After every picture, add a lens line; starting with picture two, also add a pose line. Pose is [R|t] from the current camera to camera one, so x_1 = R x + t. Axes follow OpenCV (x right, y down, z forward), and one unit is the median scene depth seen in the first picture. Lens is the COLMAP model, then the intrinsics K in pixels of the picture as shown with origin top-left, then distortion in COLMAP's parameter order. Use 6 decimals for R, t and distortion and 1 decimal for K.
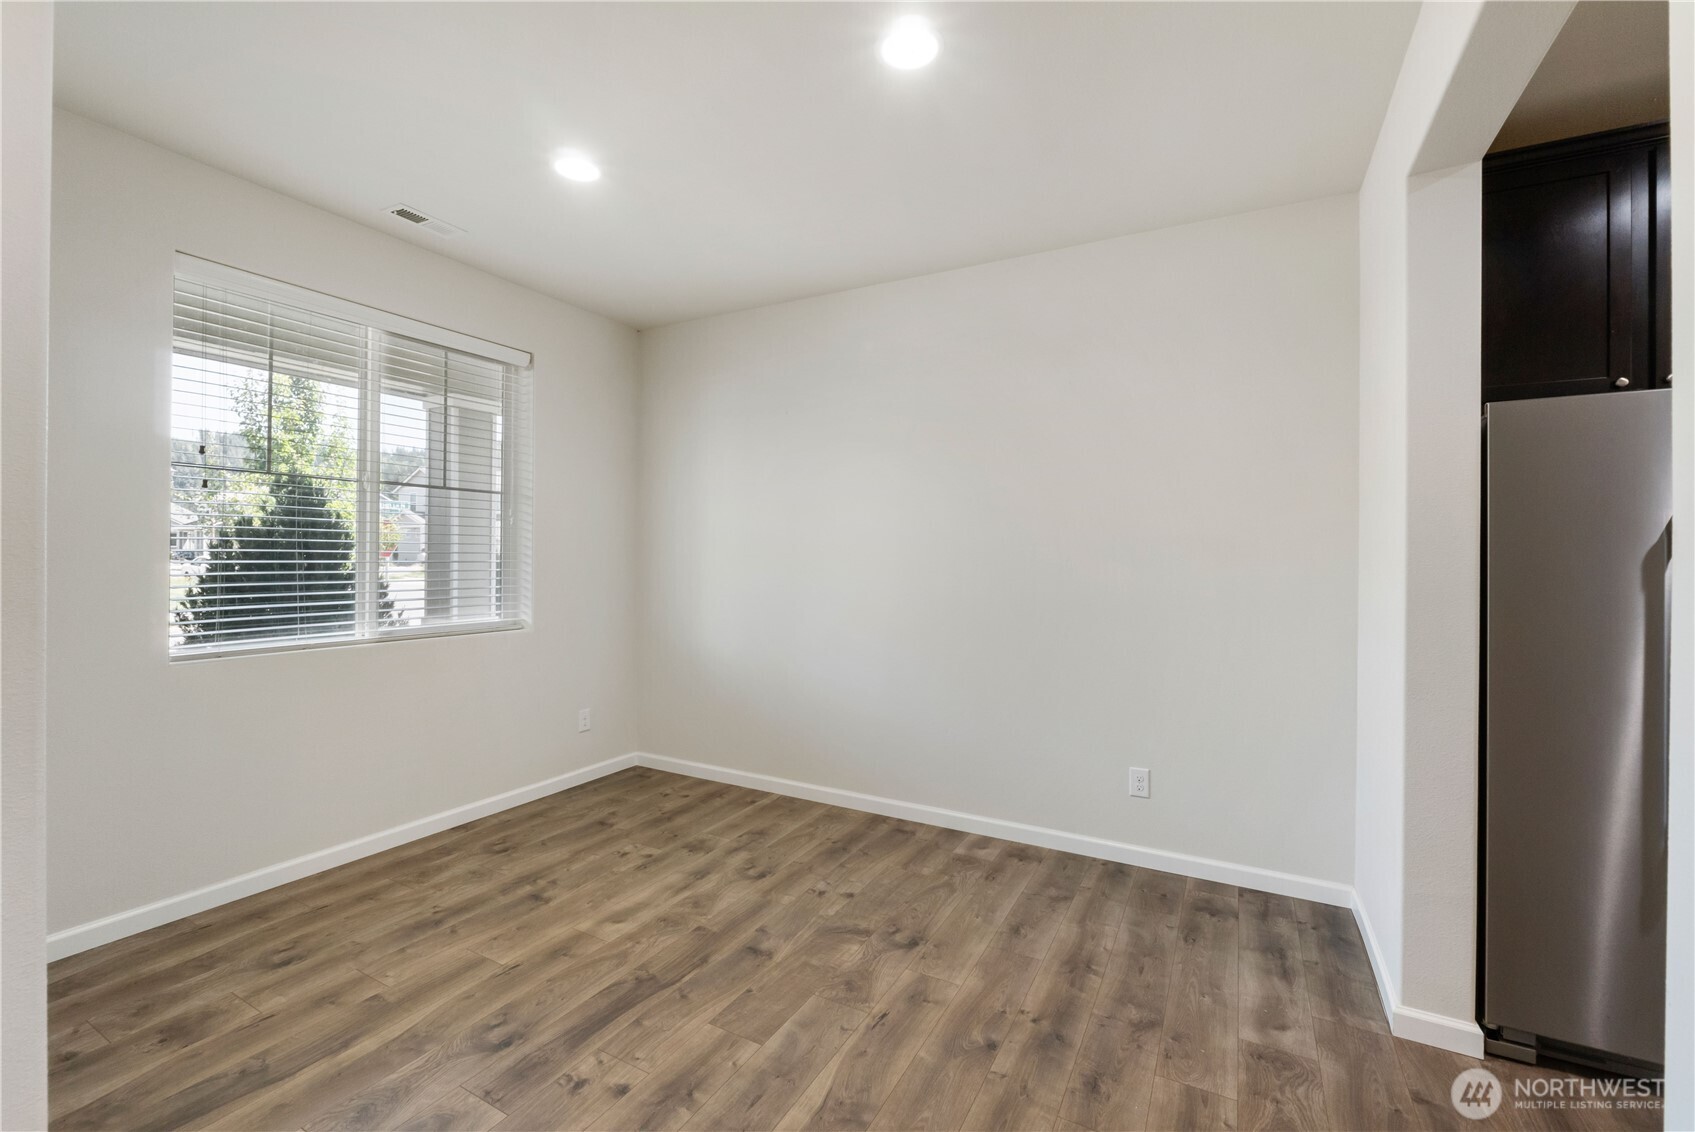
lens RADIAL K [[720.7, 0, 845.6], [0, 720.7, 559.2], [0, 0, 1]] dist [-0.006994, -0.000333]
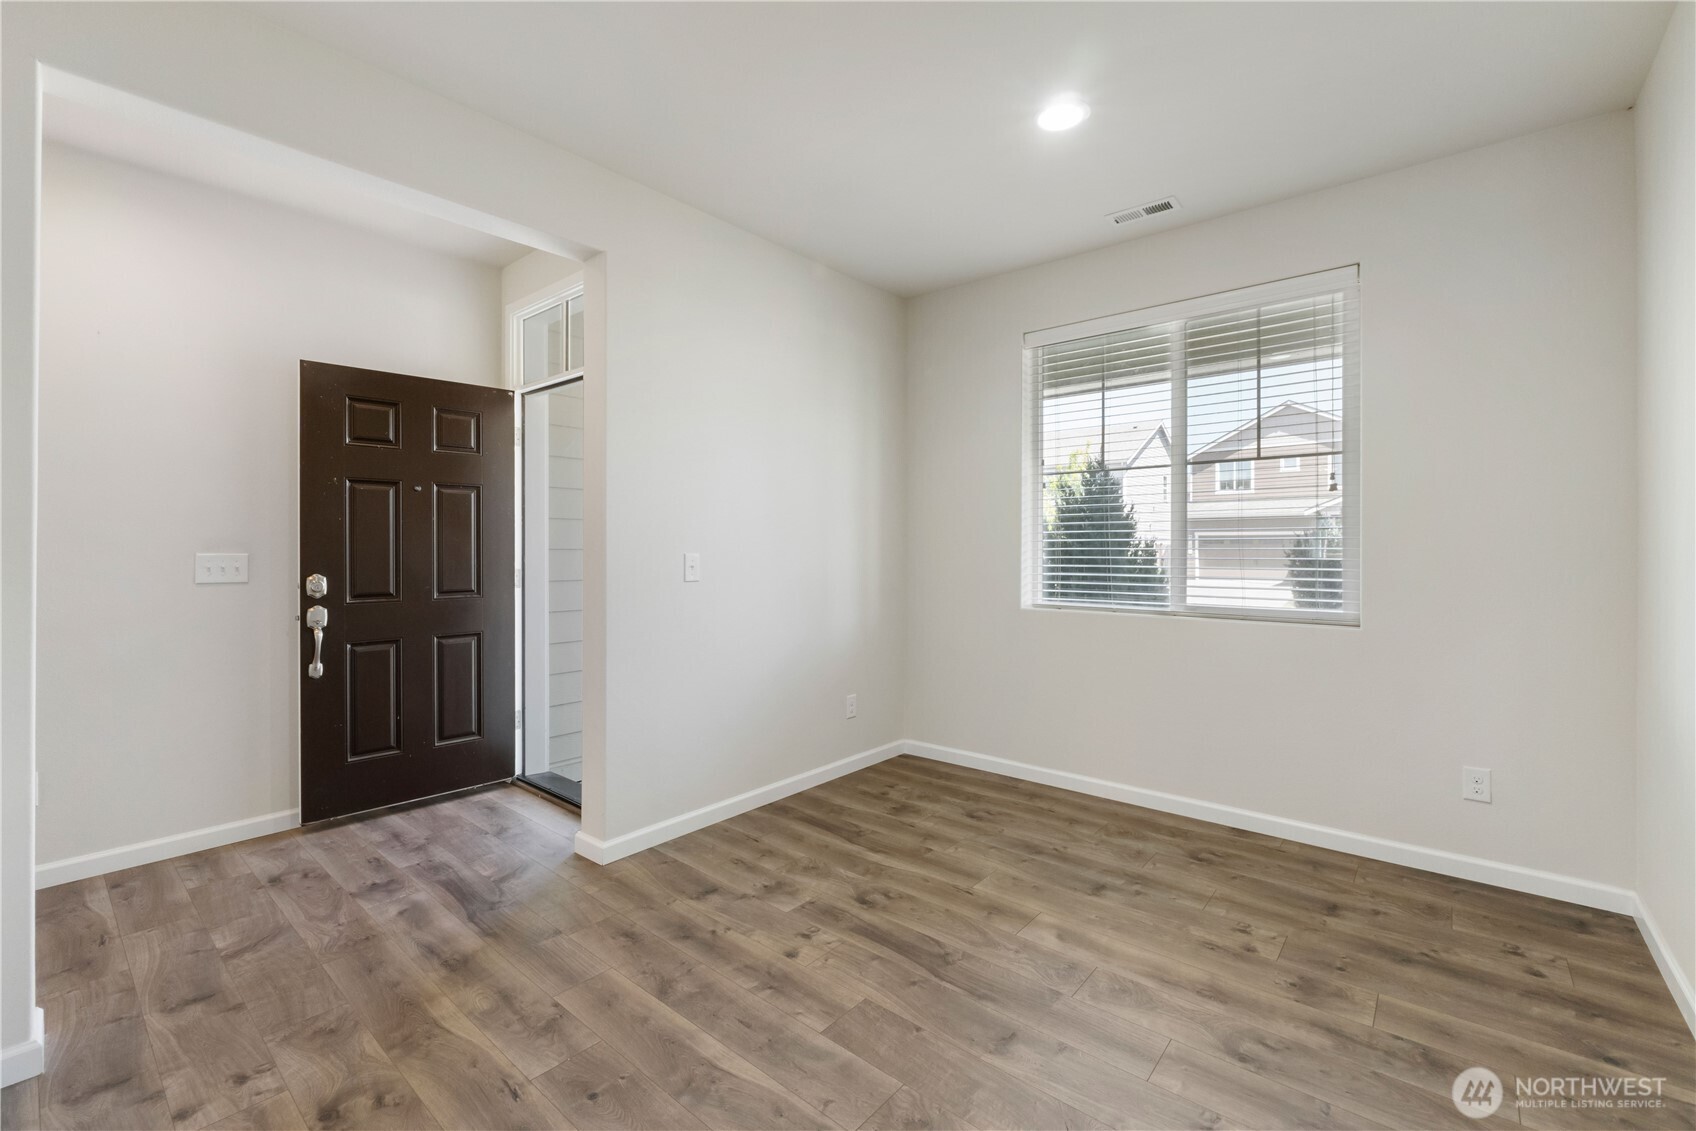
lens RADIAL K [[721.2, 0, 843.5], [0, 721.2, 549.4], [0, 0, 1]] dist [-0.006994, -0.000333]
pose [[-0.209354, -0.008583, -0.977802, 0.614701], [-0.005381, 0.999956, -0.007625, 0.035575], [0.977825, 0.003665, -0.209391, 0.932197]]
